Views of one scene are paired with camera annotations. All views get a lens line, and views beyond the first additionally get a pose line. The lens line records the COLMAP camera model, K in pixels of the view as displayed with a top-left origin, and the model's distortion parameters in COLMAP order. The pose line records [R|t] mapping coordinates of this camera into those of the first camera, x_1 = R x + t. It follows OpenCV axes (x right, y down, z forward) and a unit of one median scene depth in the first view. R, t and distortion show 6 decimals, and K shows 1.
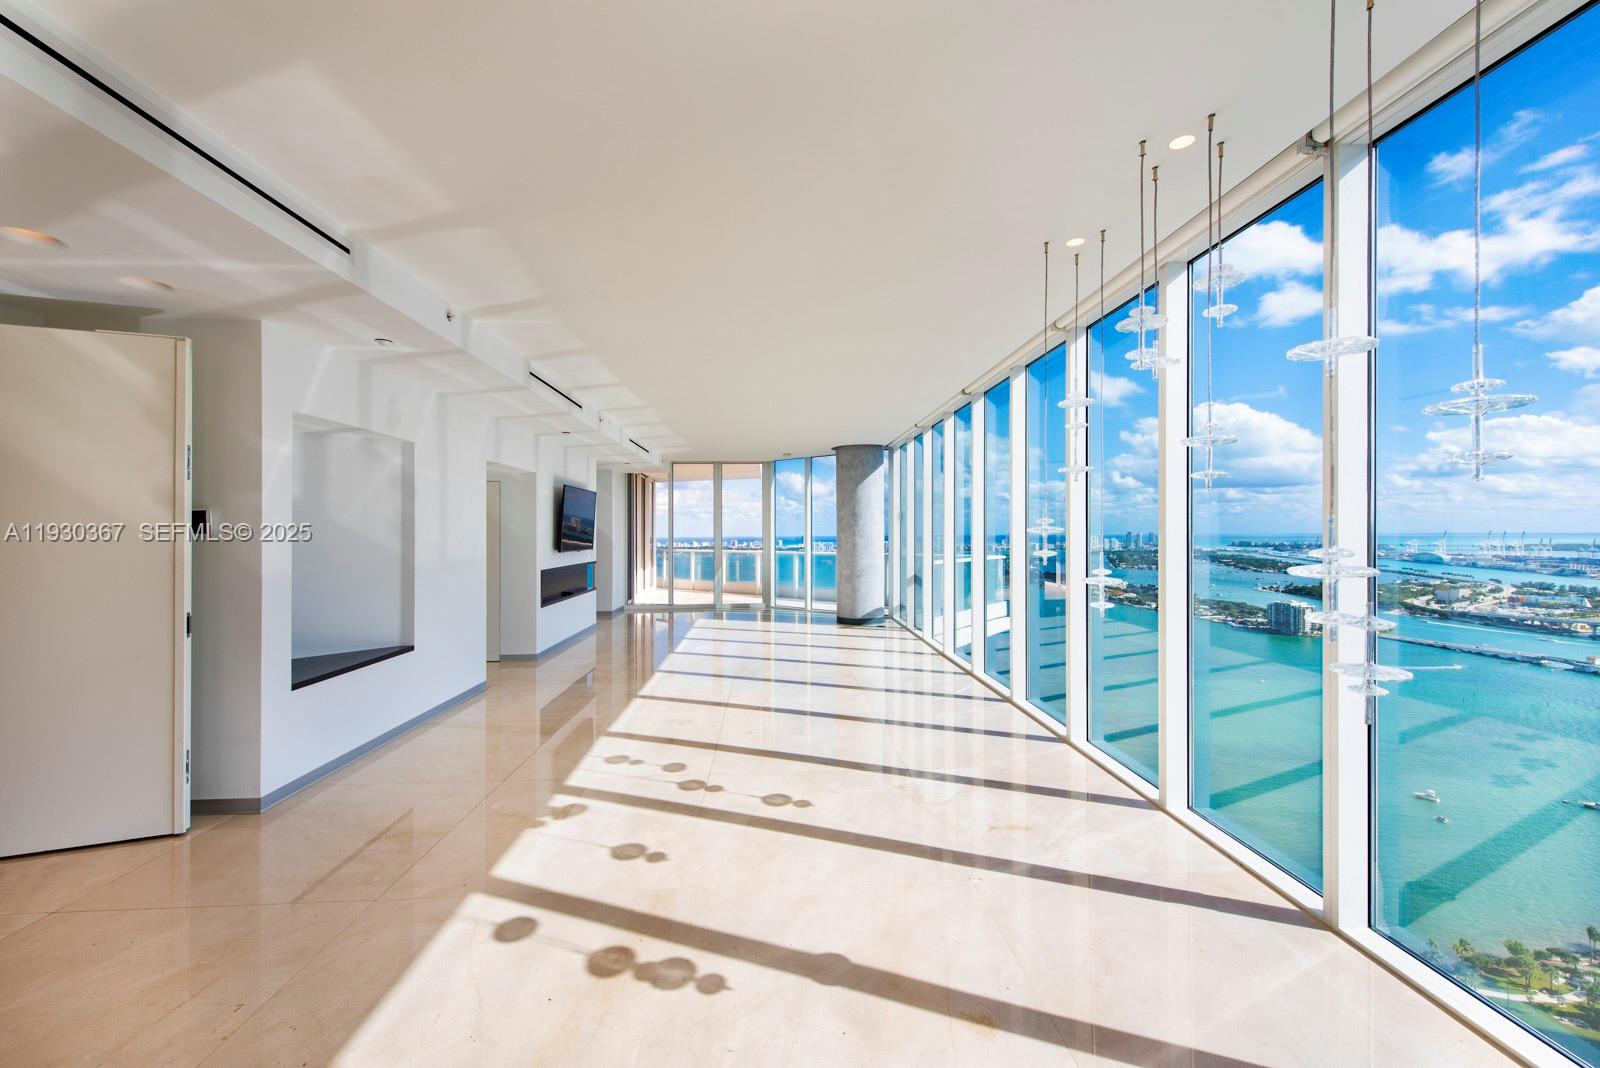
lens RADIAL K [[641.2, 0, 808.7], [0, 641.2, 527.0], [0, 0, 1]] dist [0.004648, 0.000006]
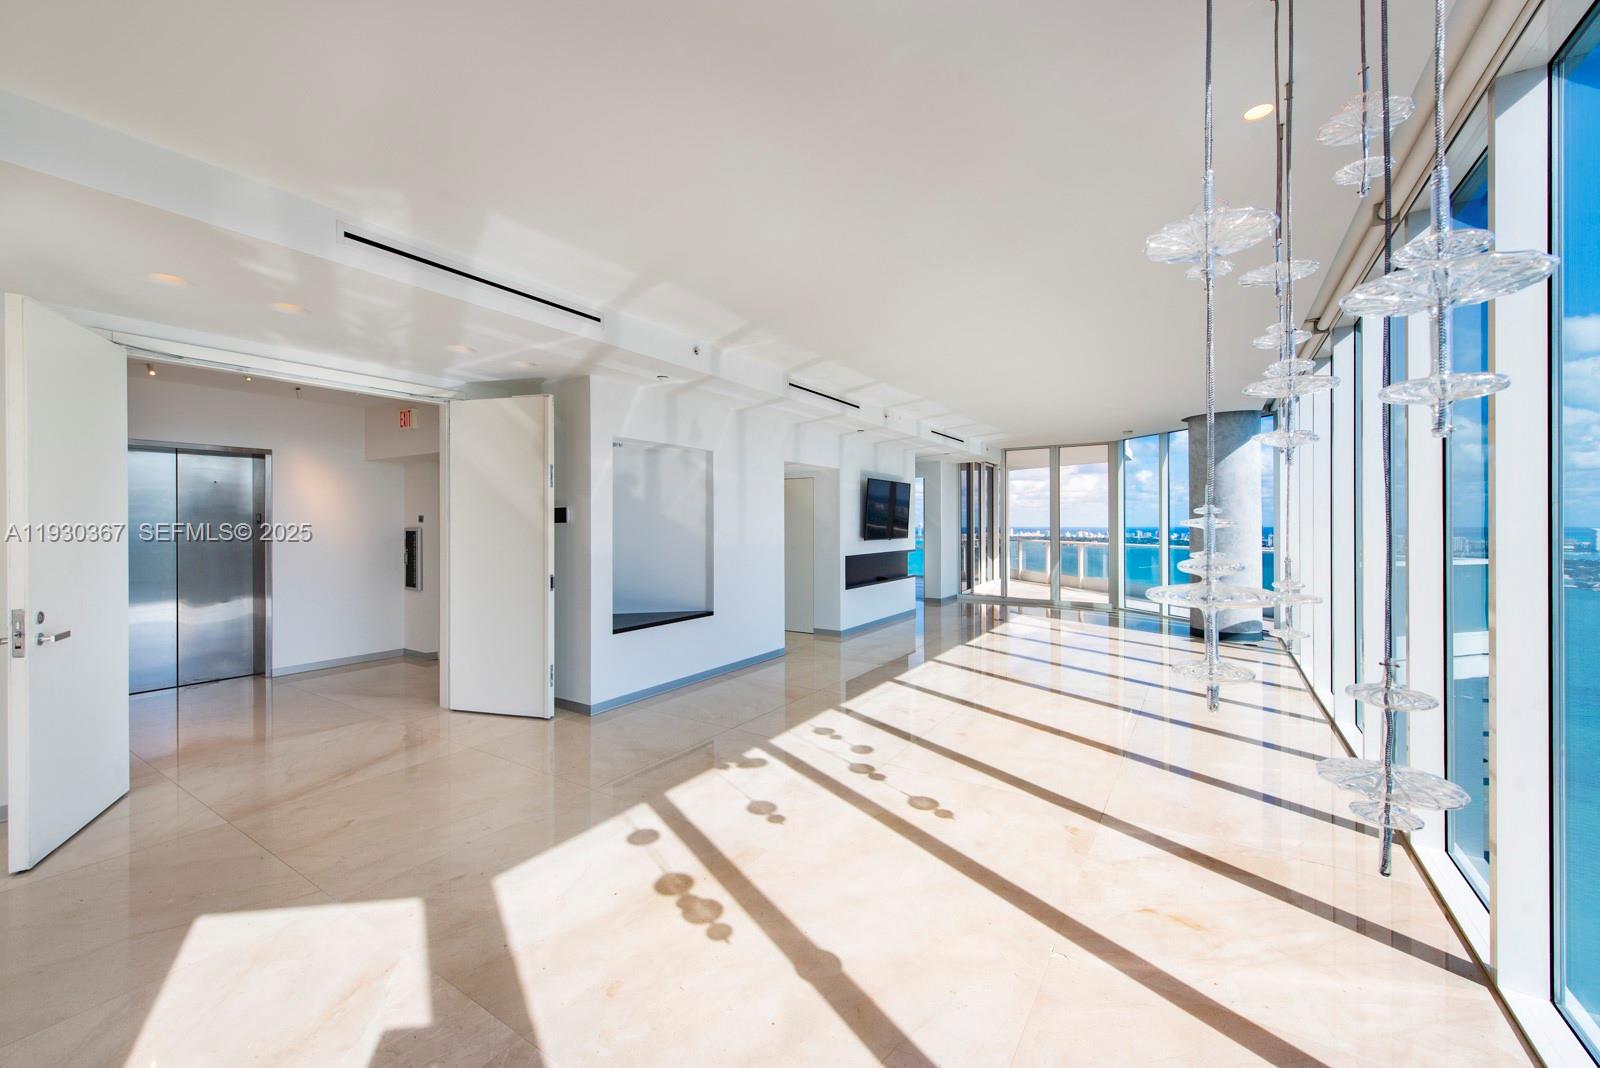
lens RADIAL K [[641.2, 0, 791.5], [0, 641.2, 519.3], [0, 0, 1]] dist [0.004648, 0.000006]
pose [[0.798811, 0.001091, -0.601581, 0.327089], [0.002040, 0.999988, 0.004523, -0.003739], [0.601578, -0.004840, 0.798799, 0.101987]]
